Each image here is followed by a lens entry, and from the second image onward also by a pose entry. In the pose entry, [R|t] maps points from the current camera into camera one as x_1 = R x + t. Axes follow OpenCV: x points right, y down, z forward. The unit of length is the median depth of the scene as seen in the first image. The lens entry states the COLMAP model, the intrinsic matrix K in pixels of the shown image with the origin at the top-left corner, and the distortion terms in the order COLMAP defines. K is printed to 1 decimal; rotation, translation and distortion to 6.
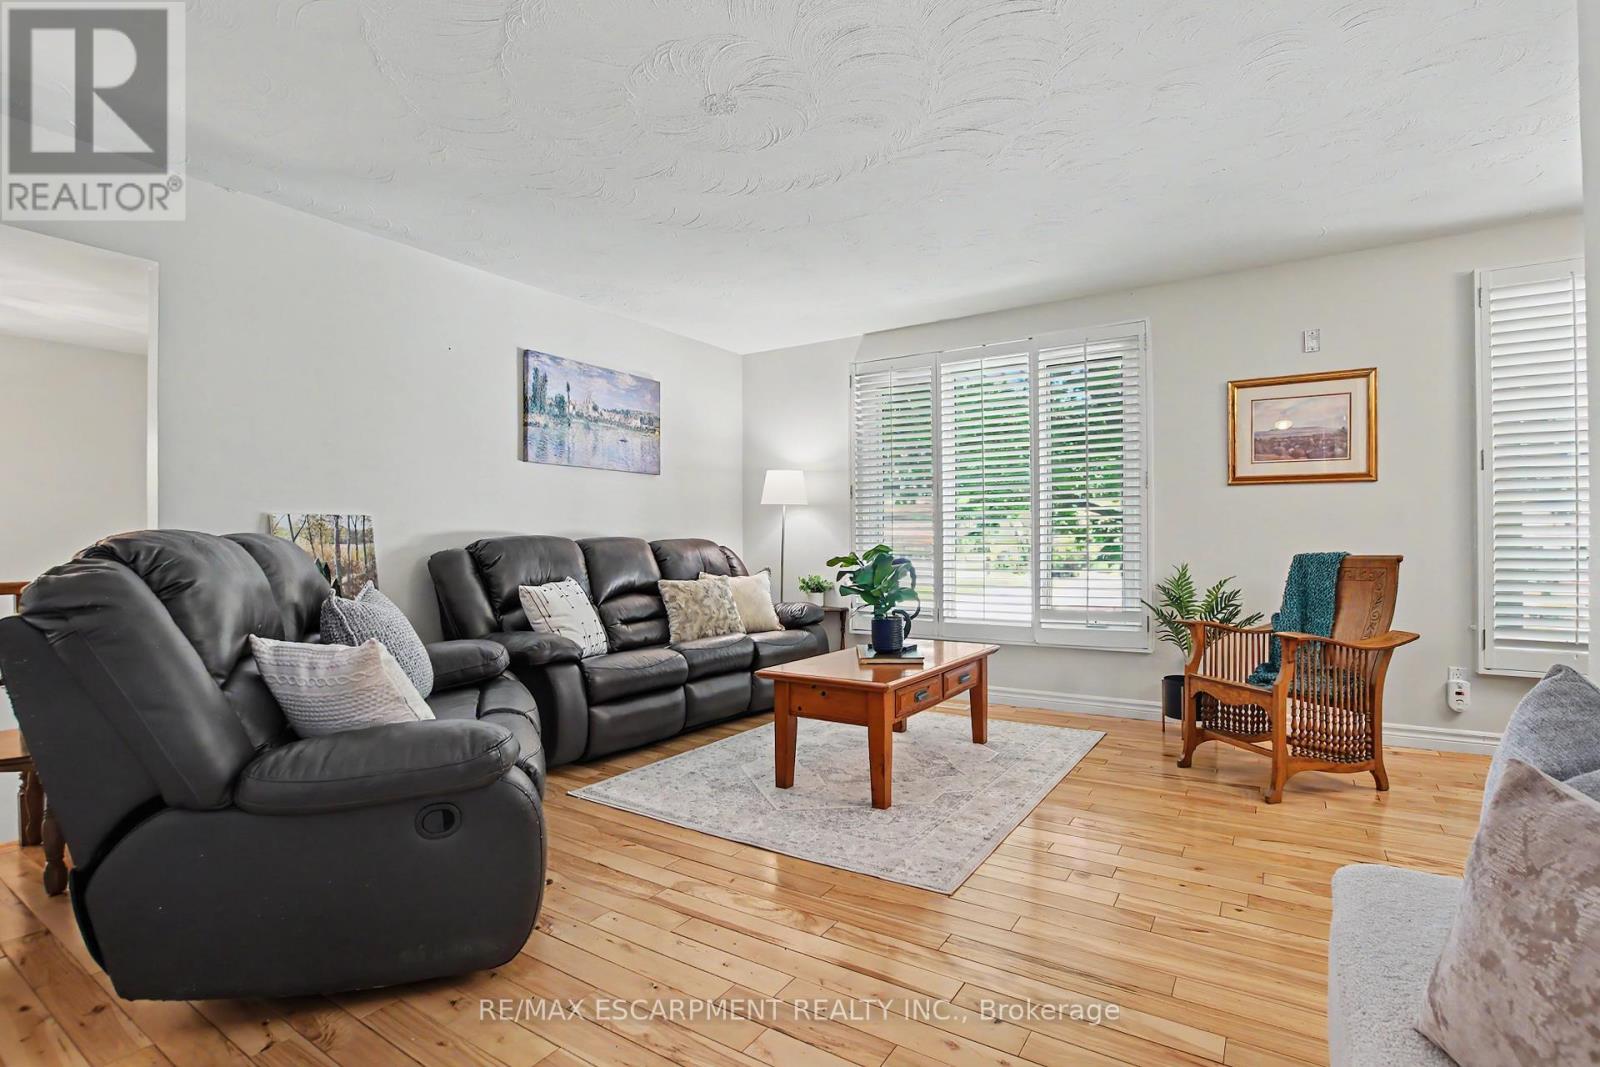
lens RADIAL K [[752.5, 0, 802.9], [0, 752.5, 544.9], [0, 0, 1]] dist [-0.023320, 0.000283]
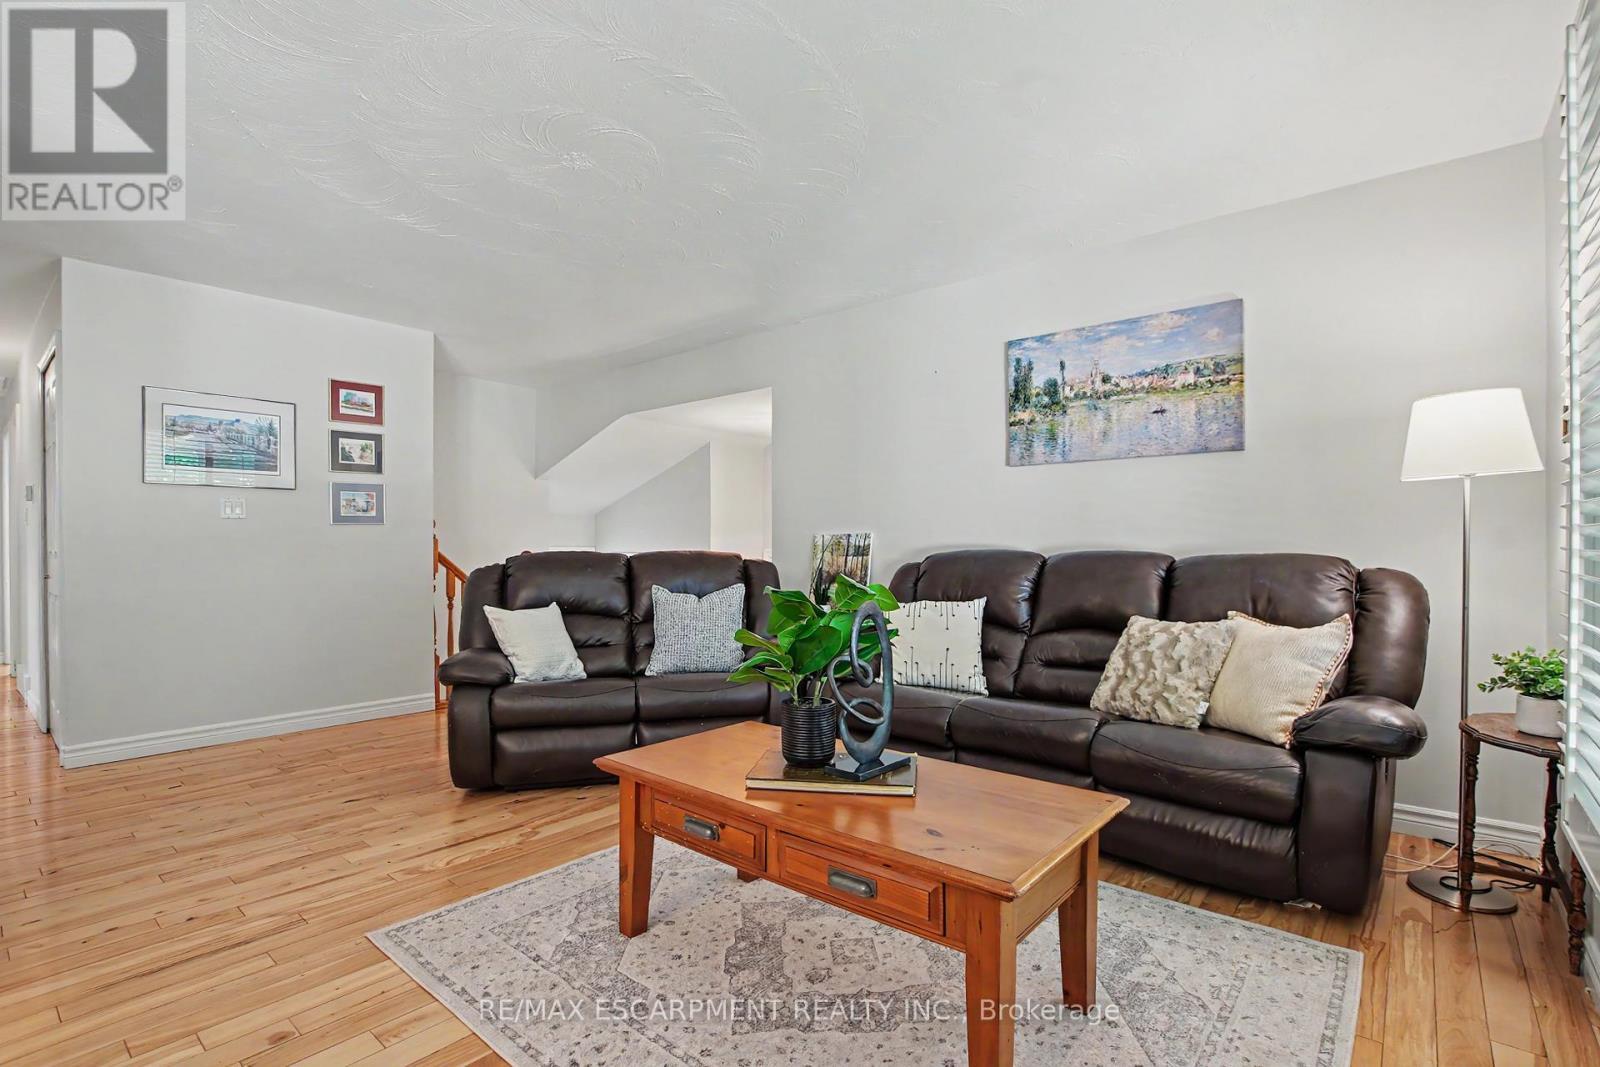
lens RADIAL K [[752.5, 0, 802.9], [0, 752.5, 544.9], [0, 0, 1]] dist [-0.023320, 0.000283]
pose [[-0.133434, 0.000811, -0.991057, 0.535082], [-0.004704, 0.999988, 0.001452, -0.017477], [0.991046, 0.004856, -0.133429, 0.848300]]
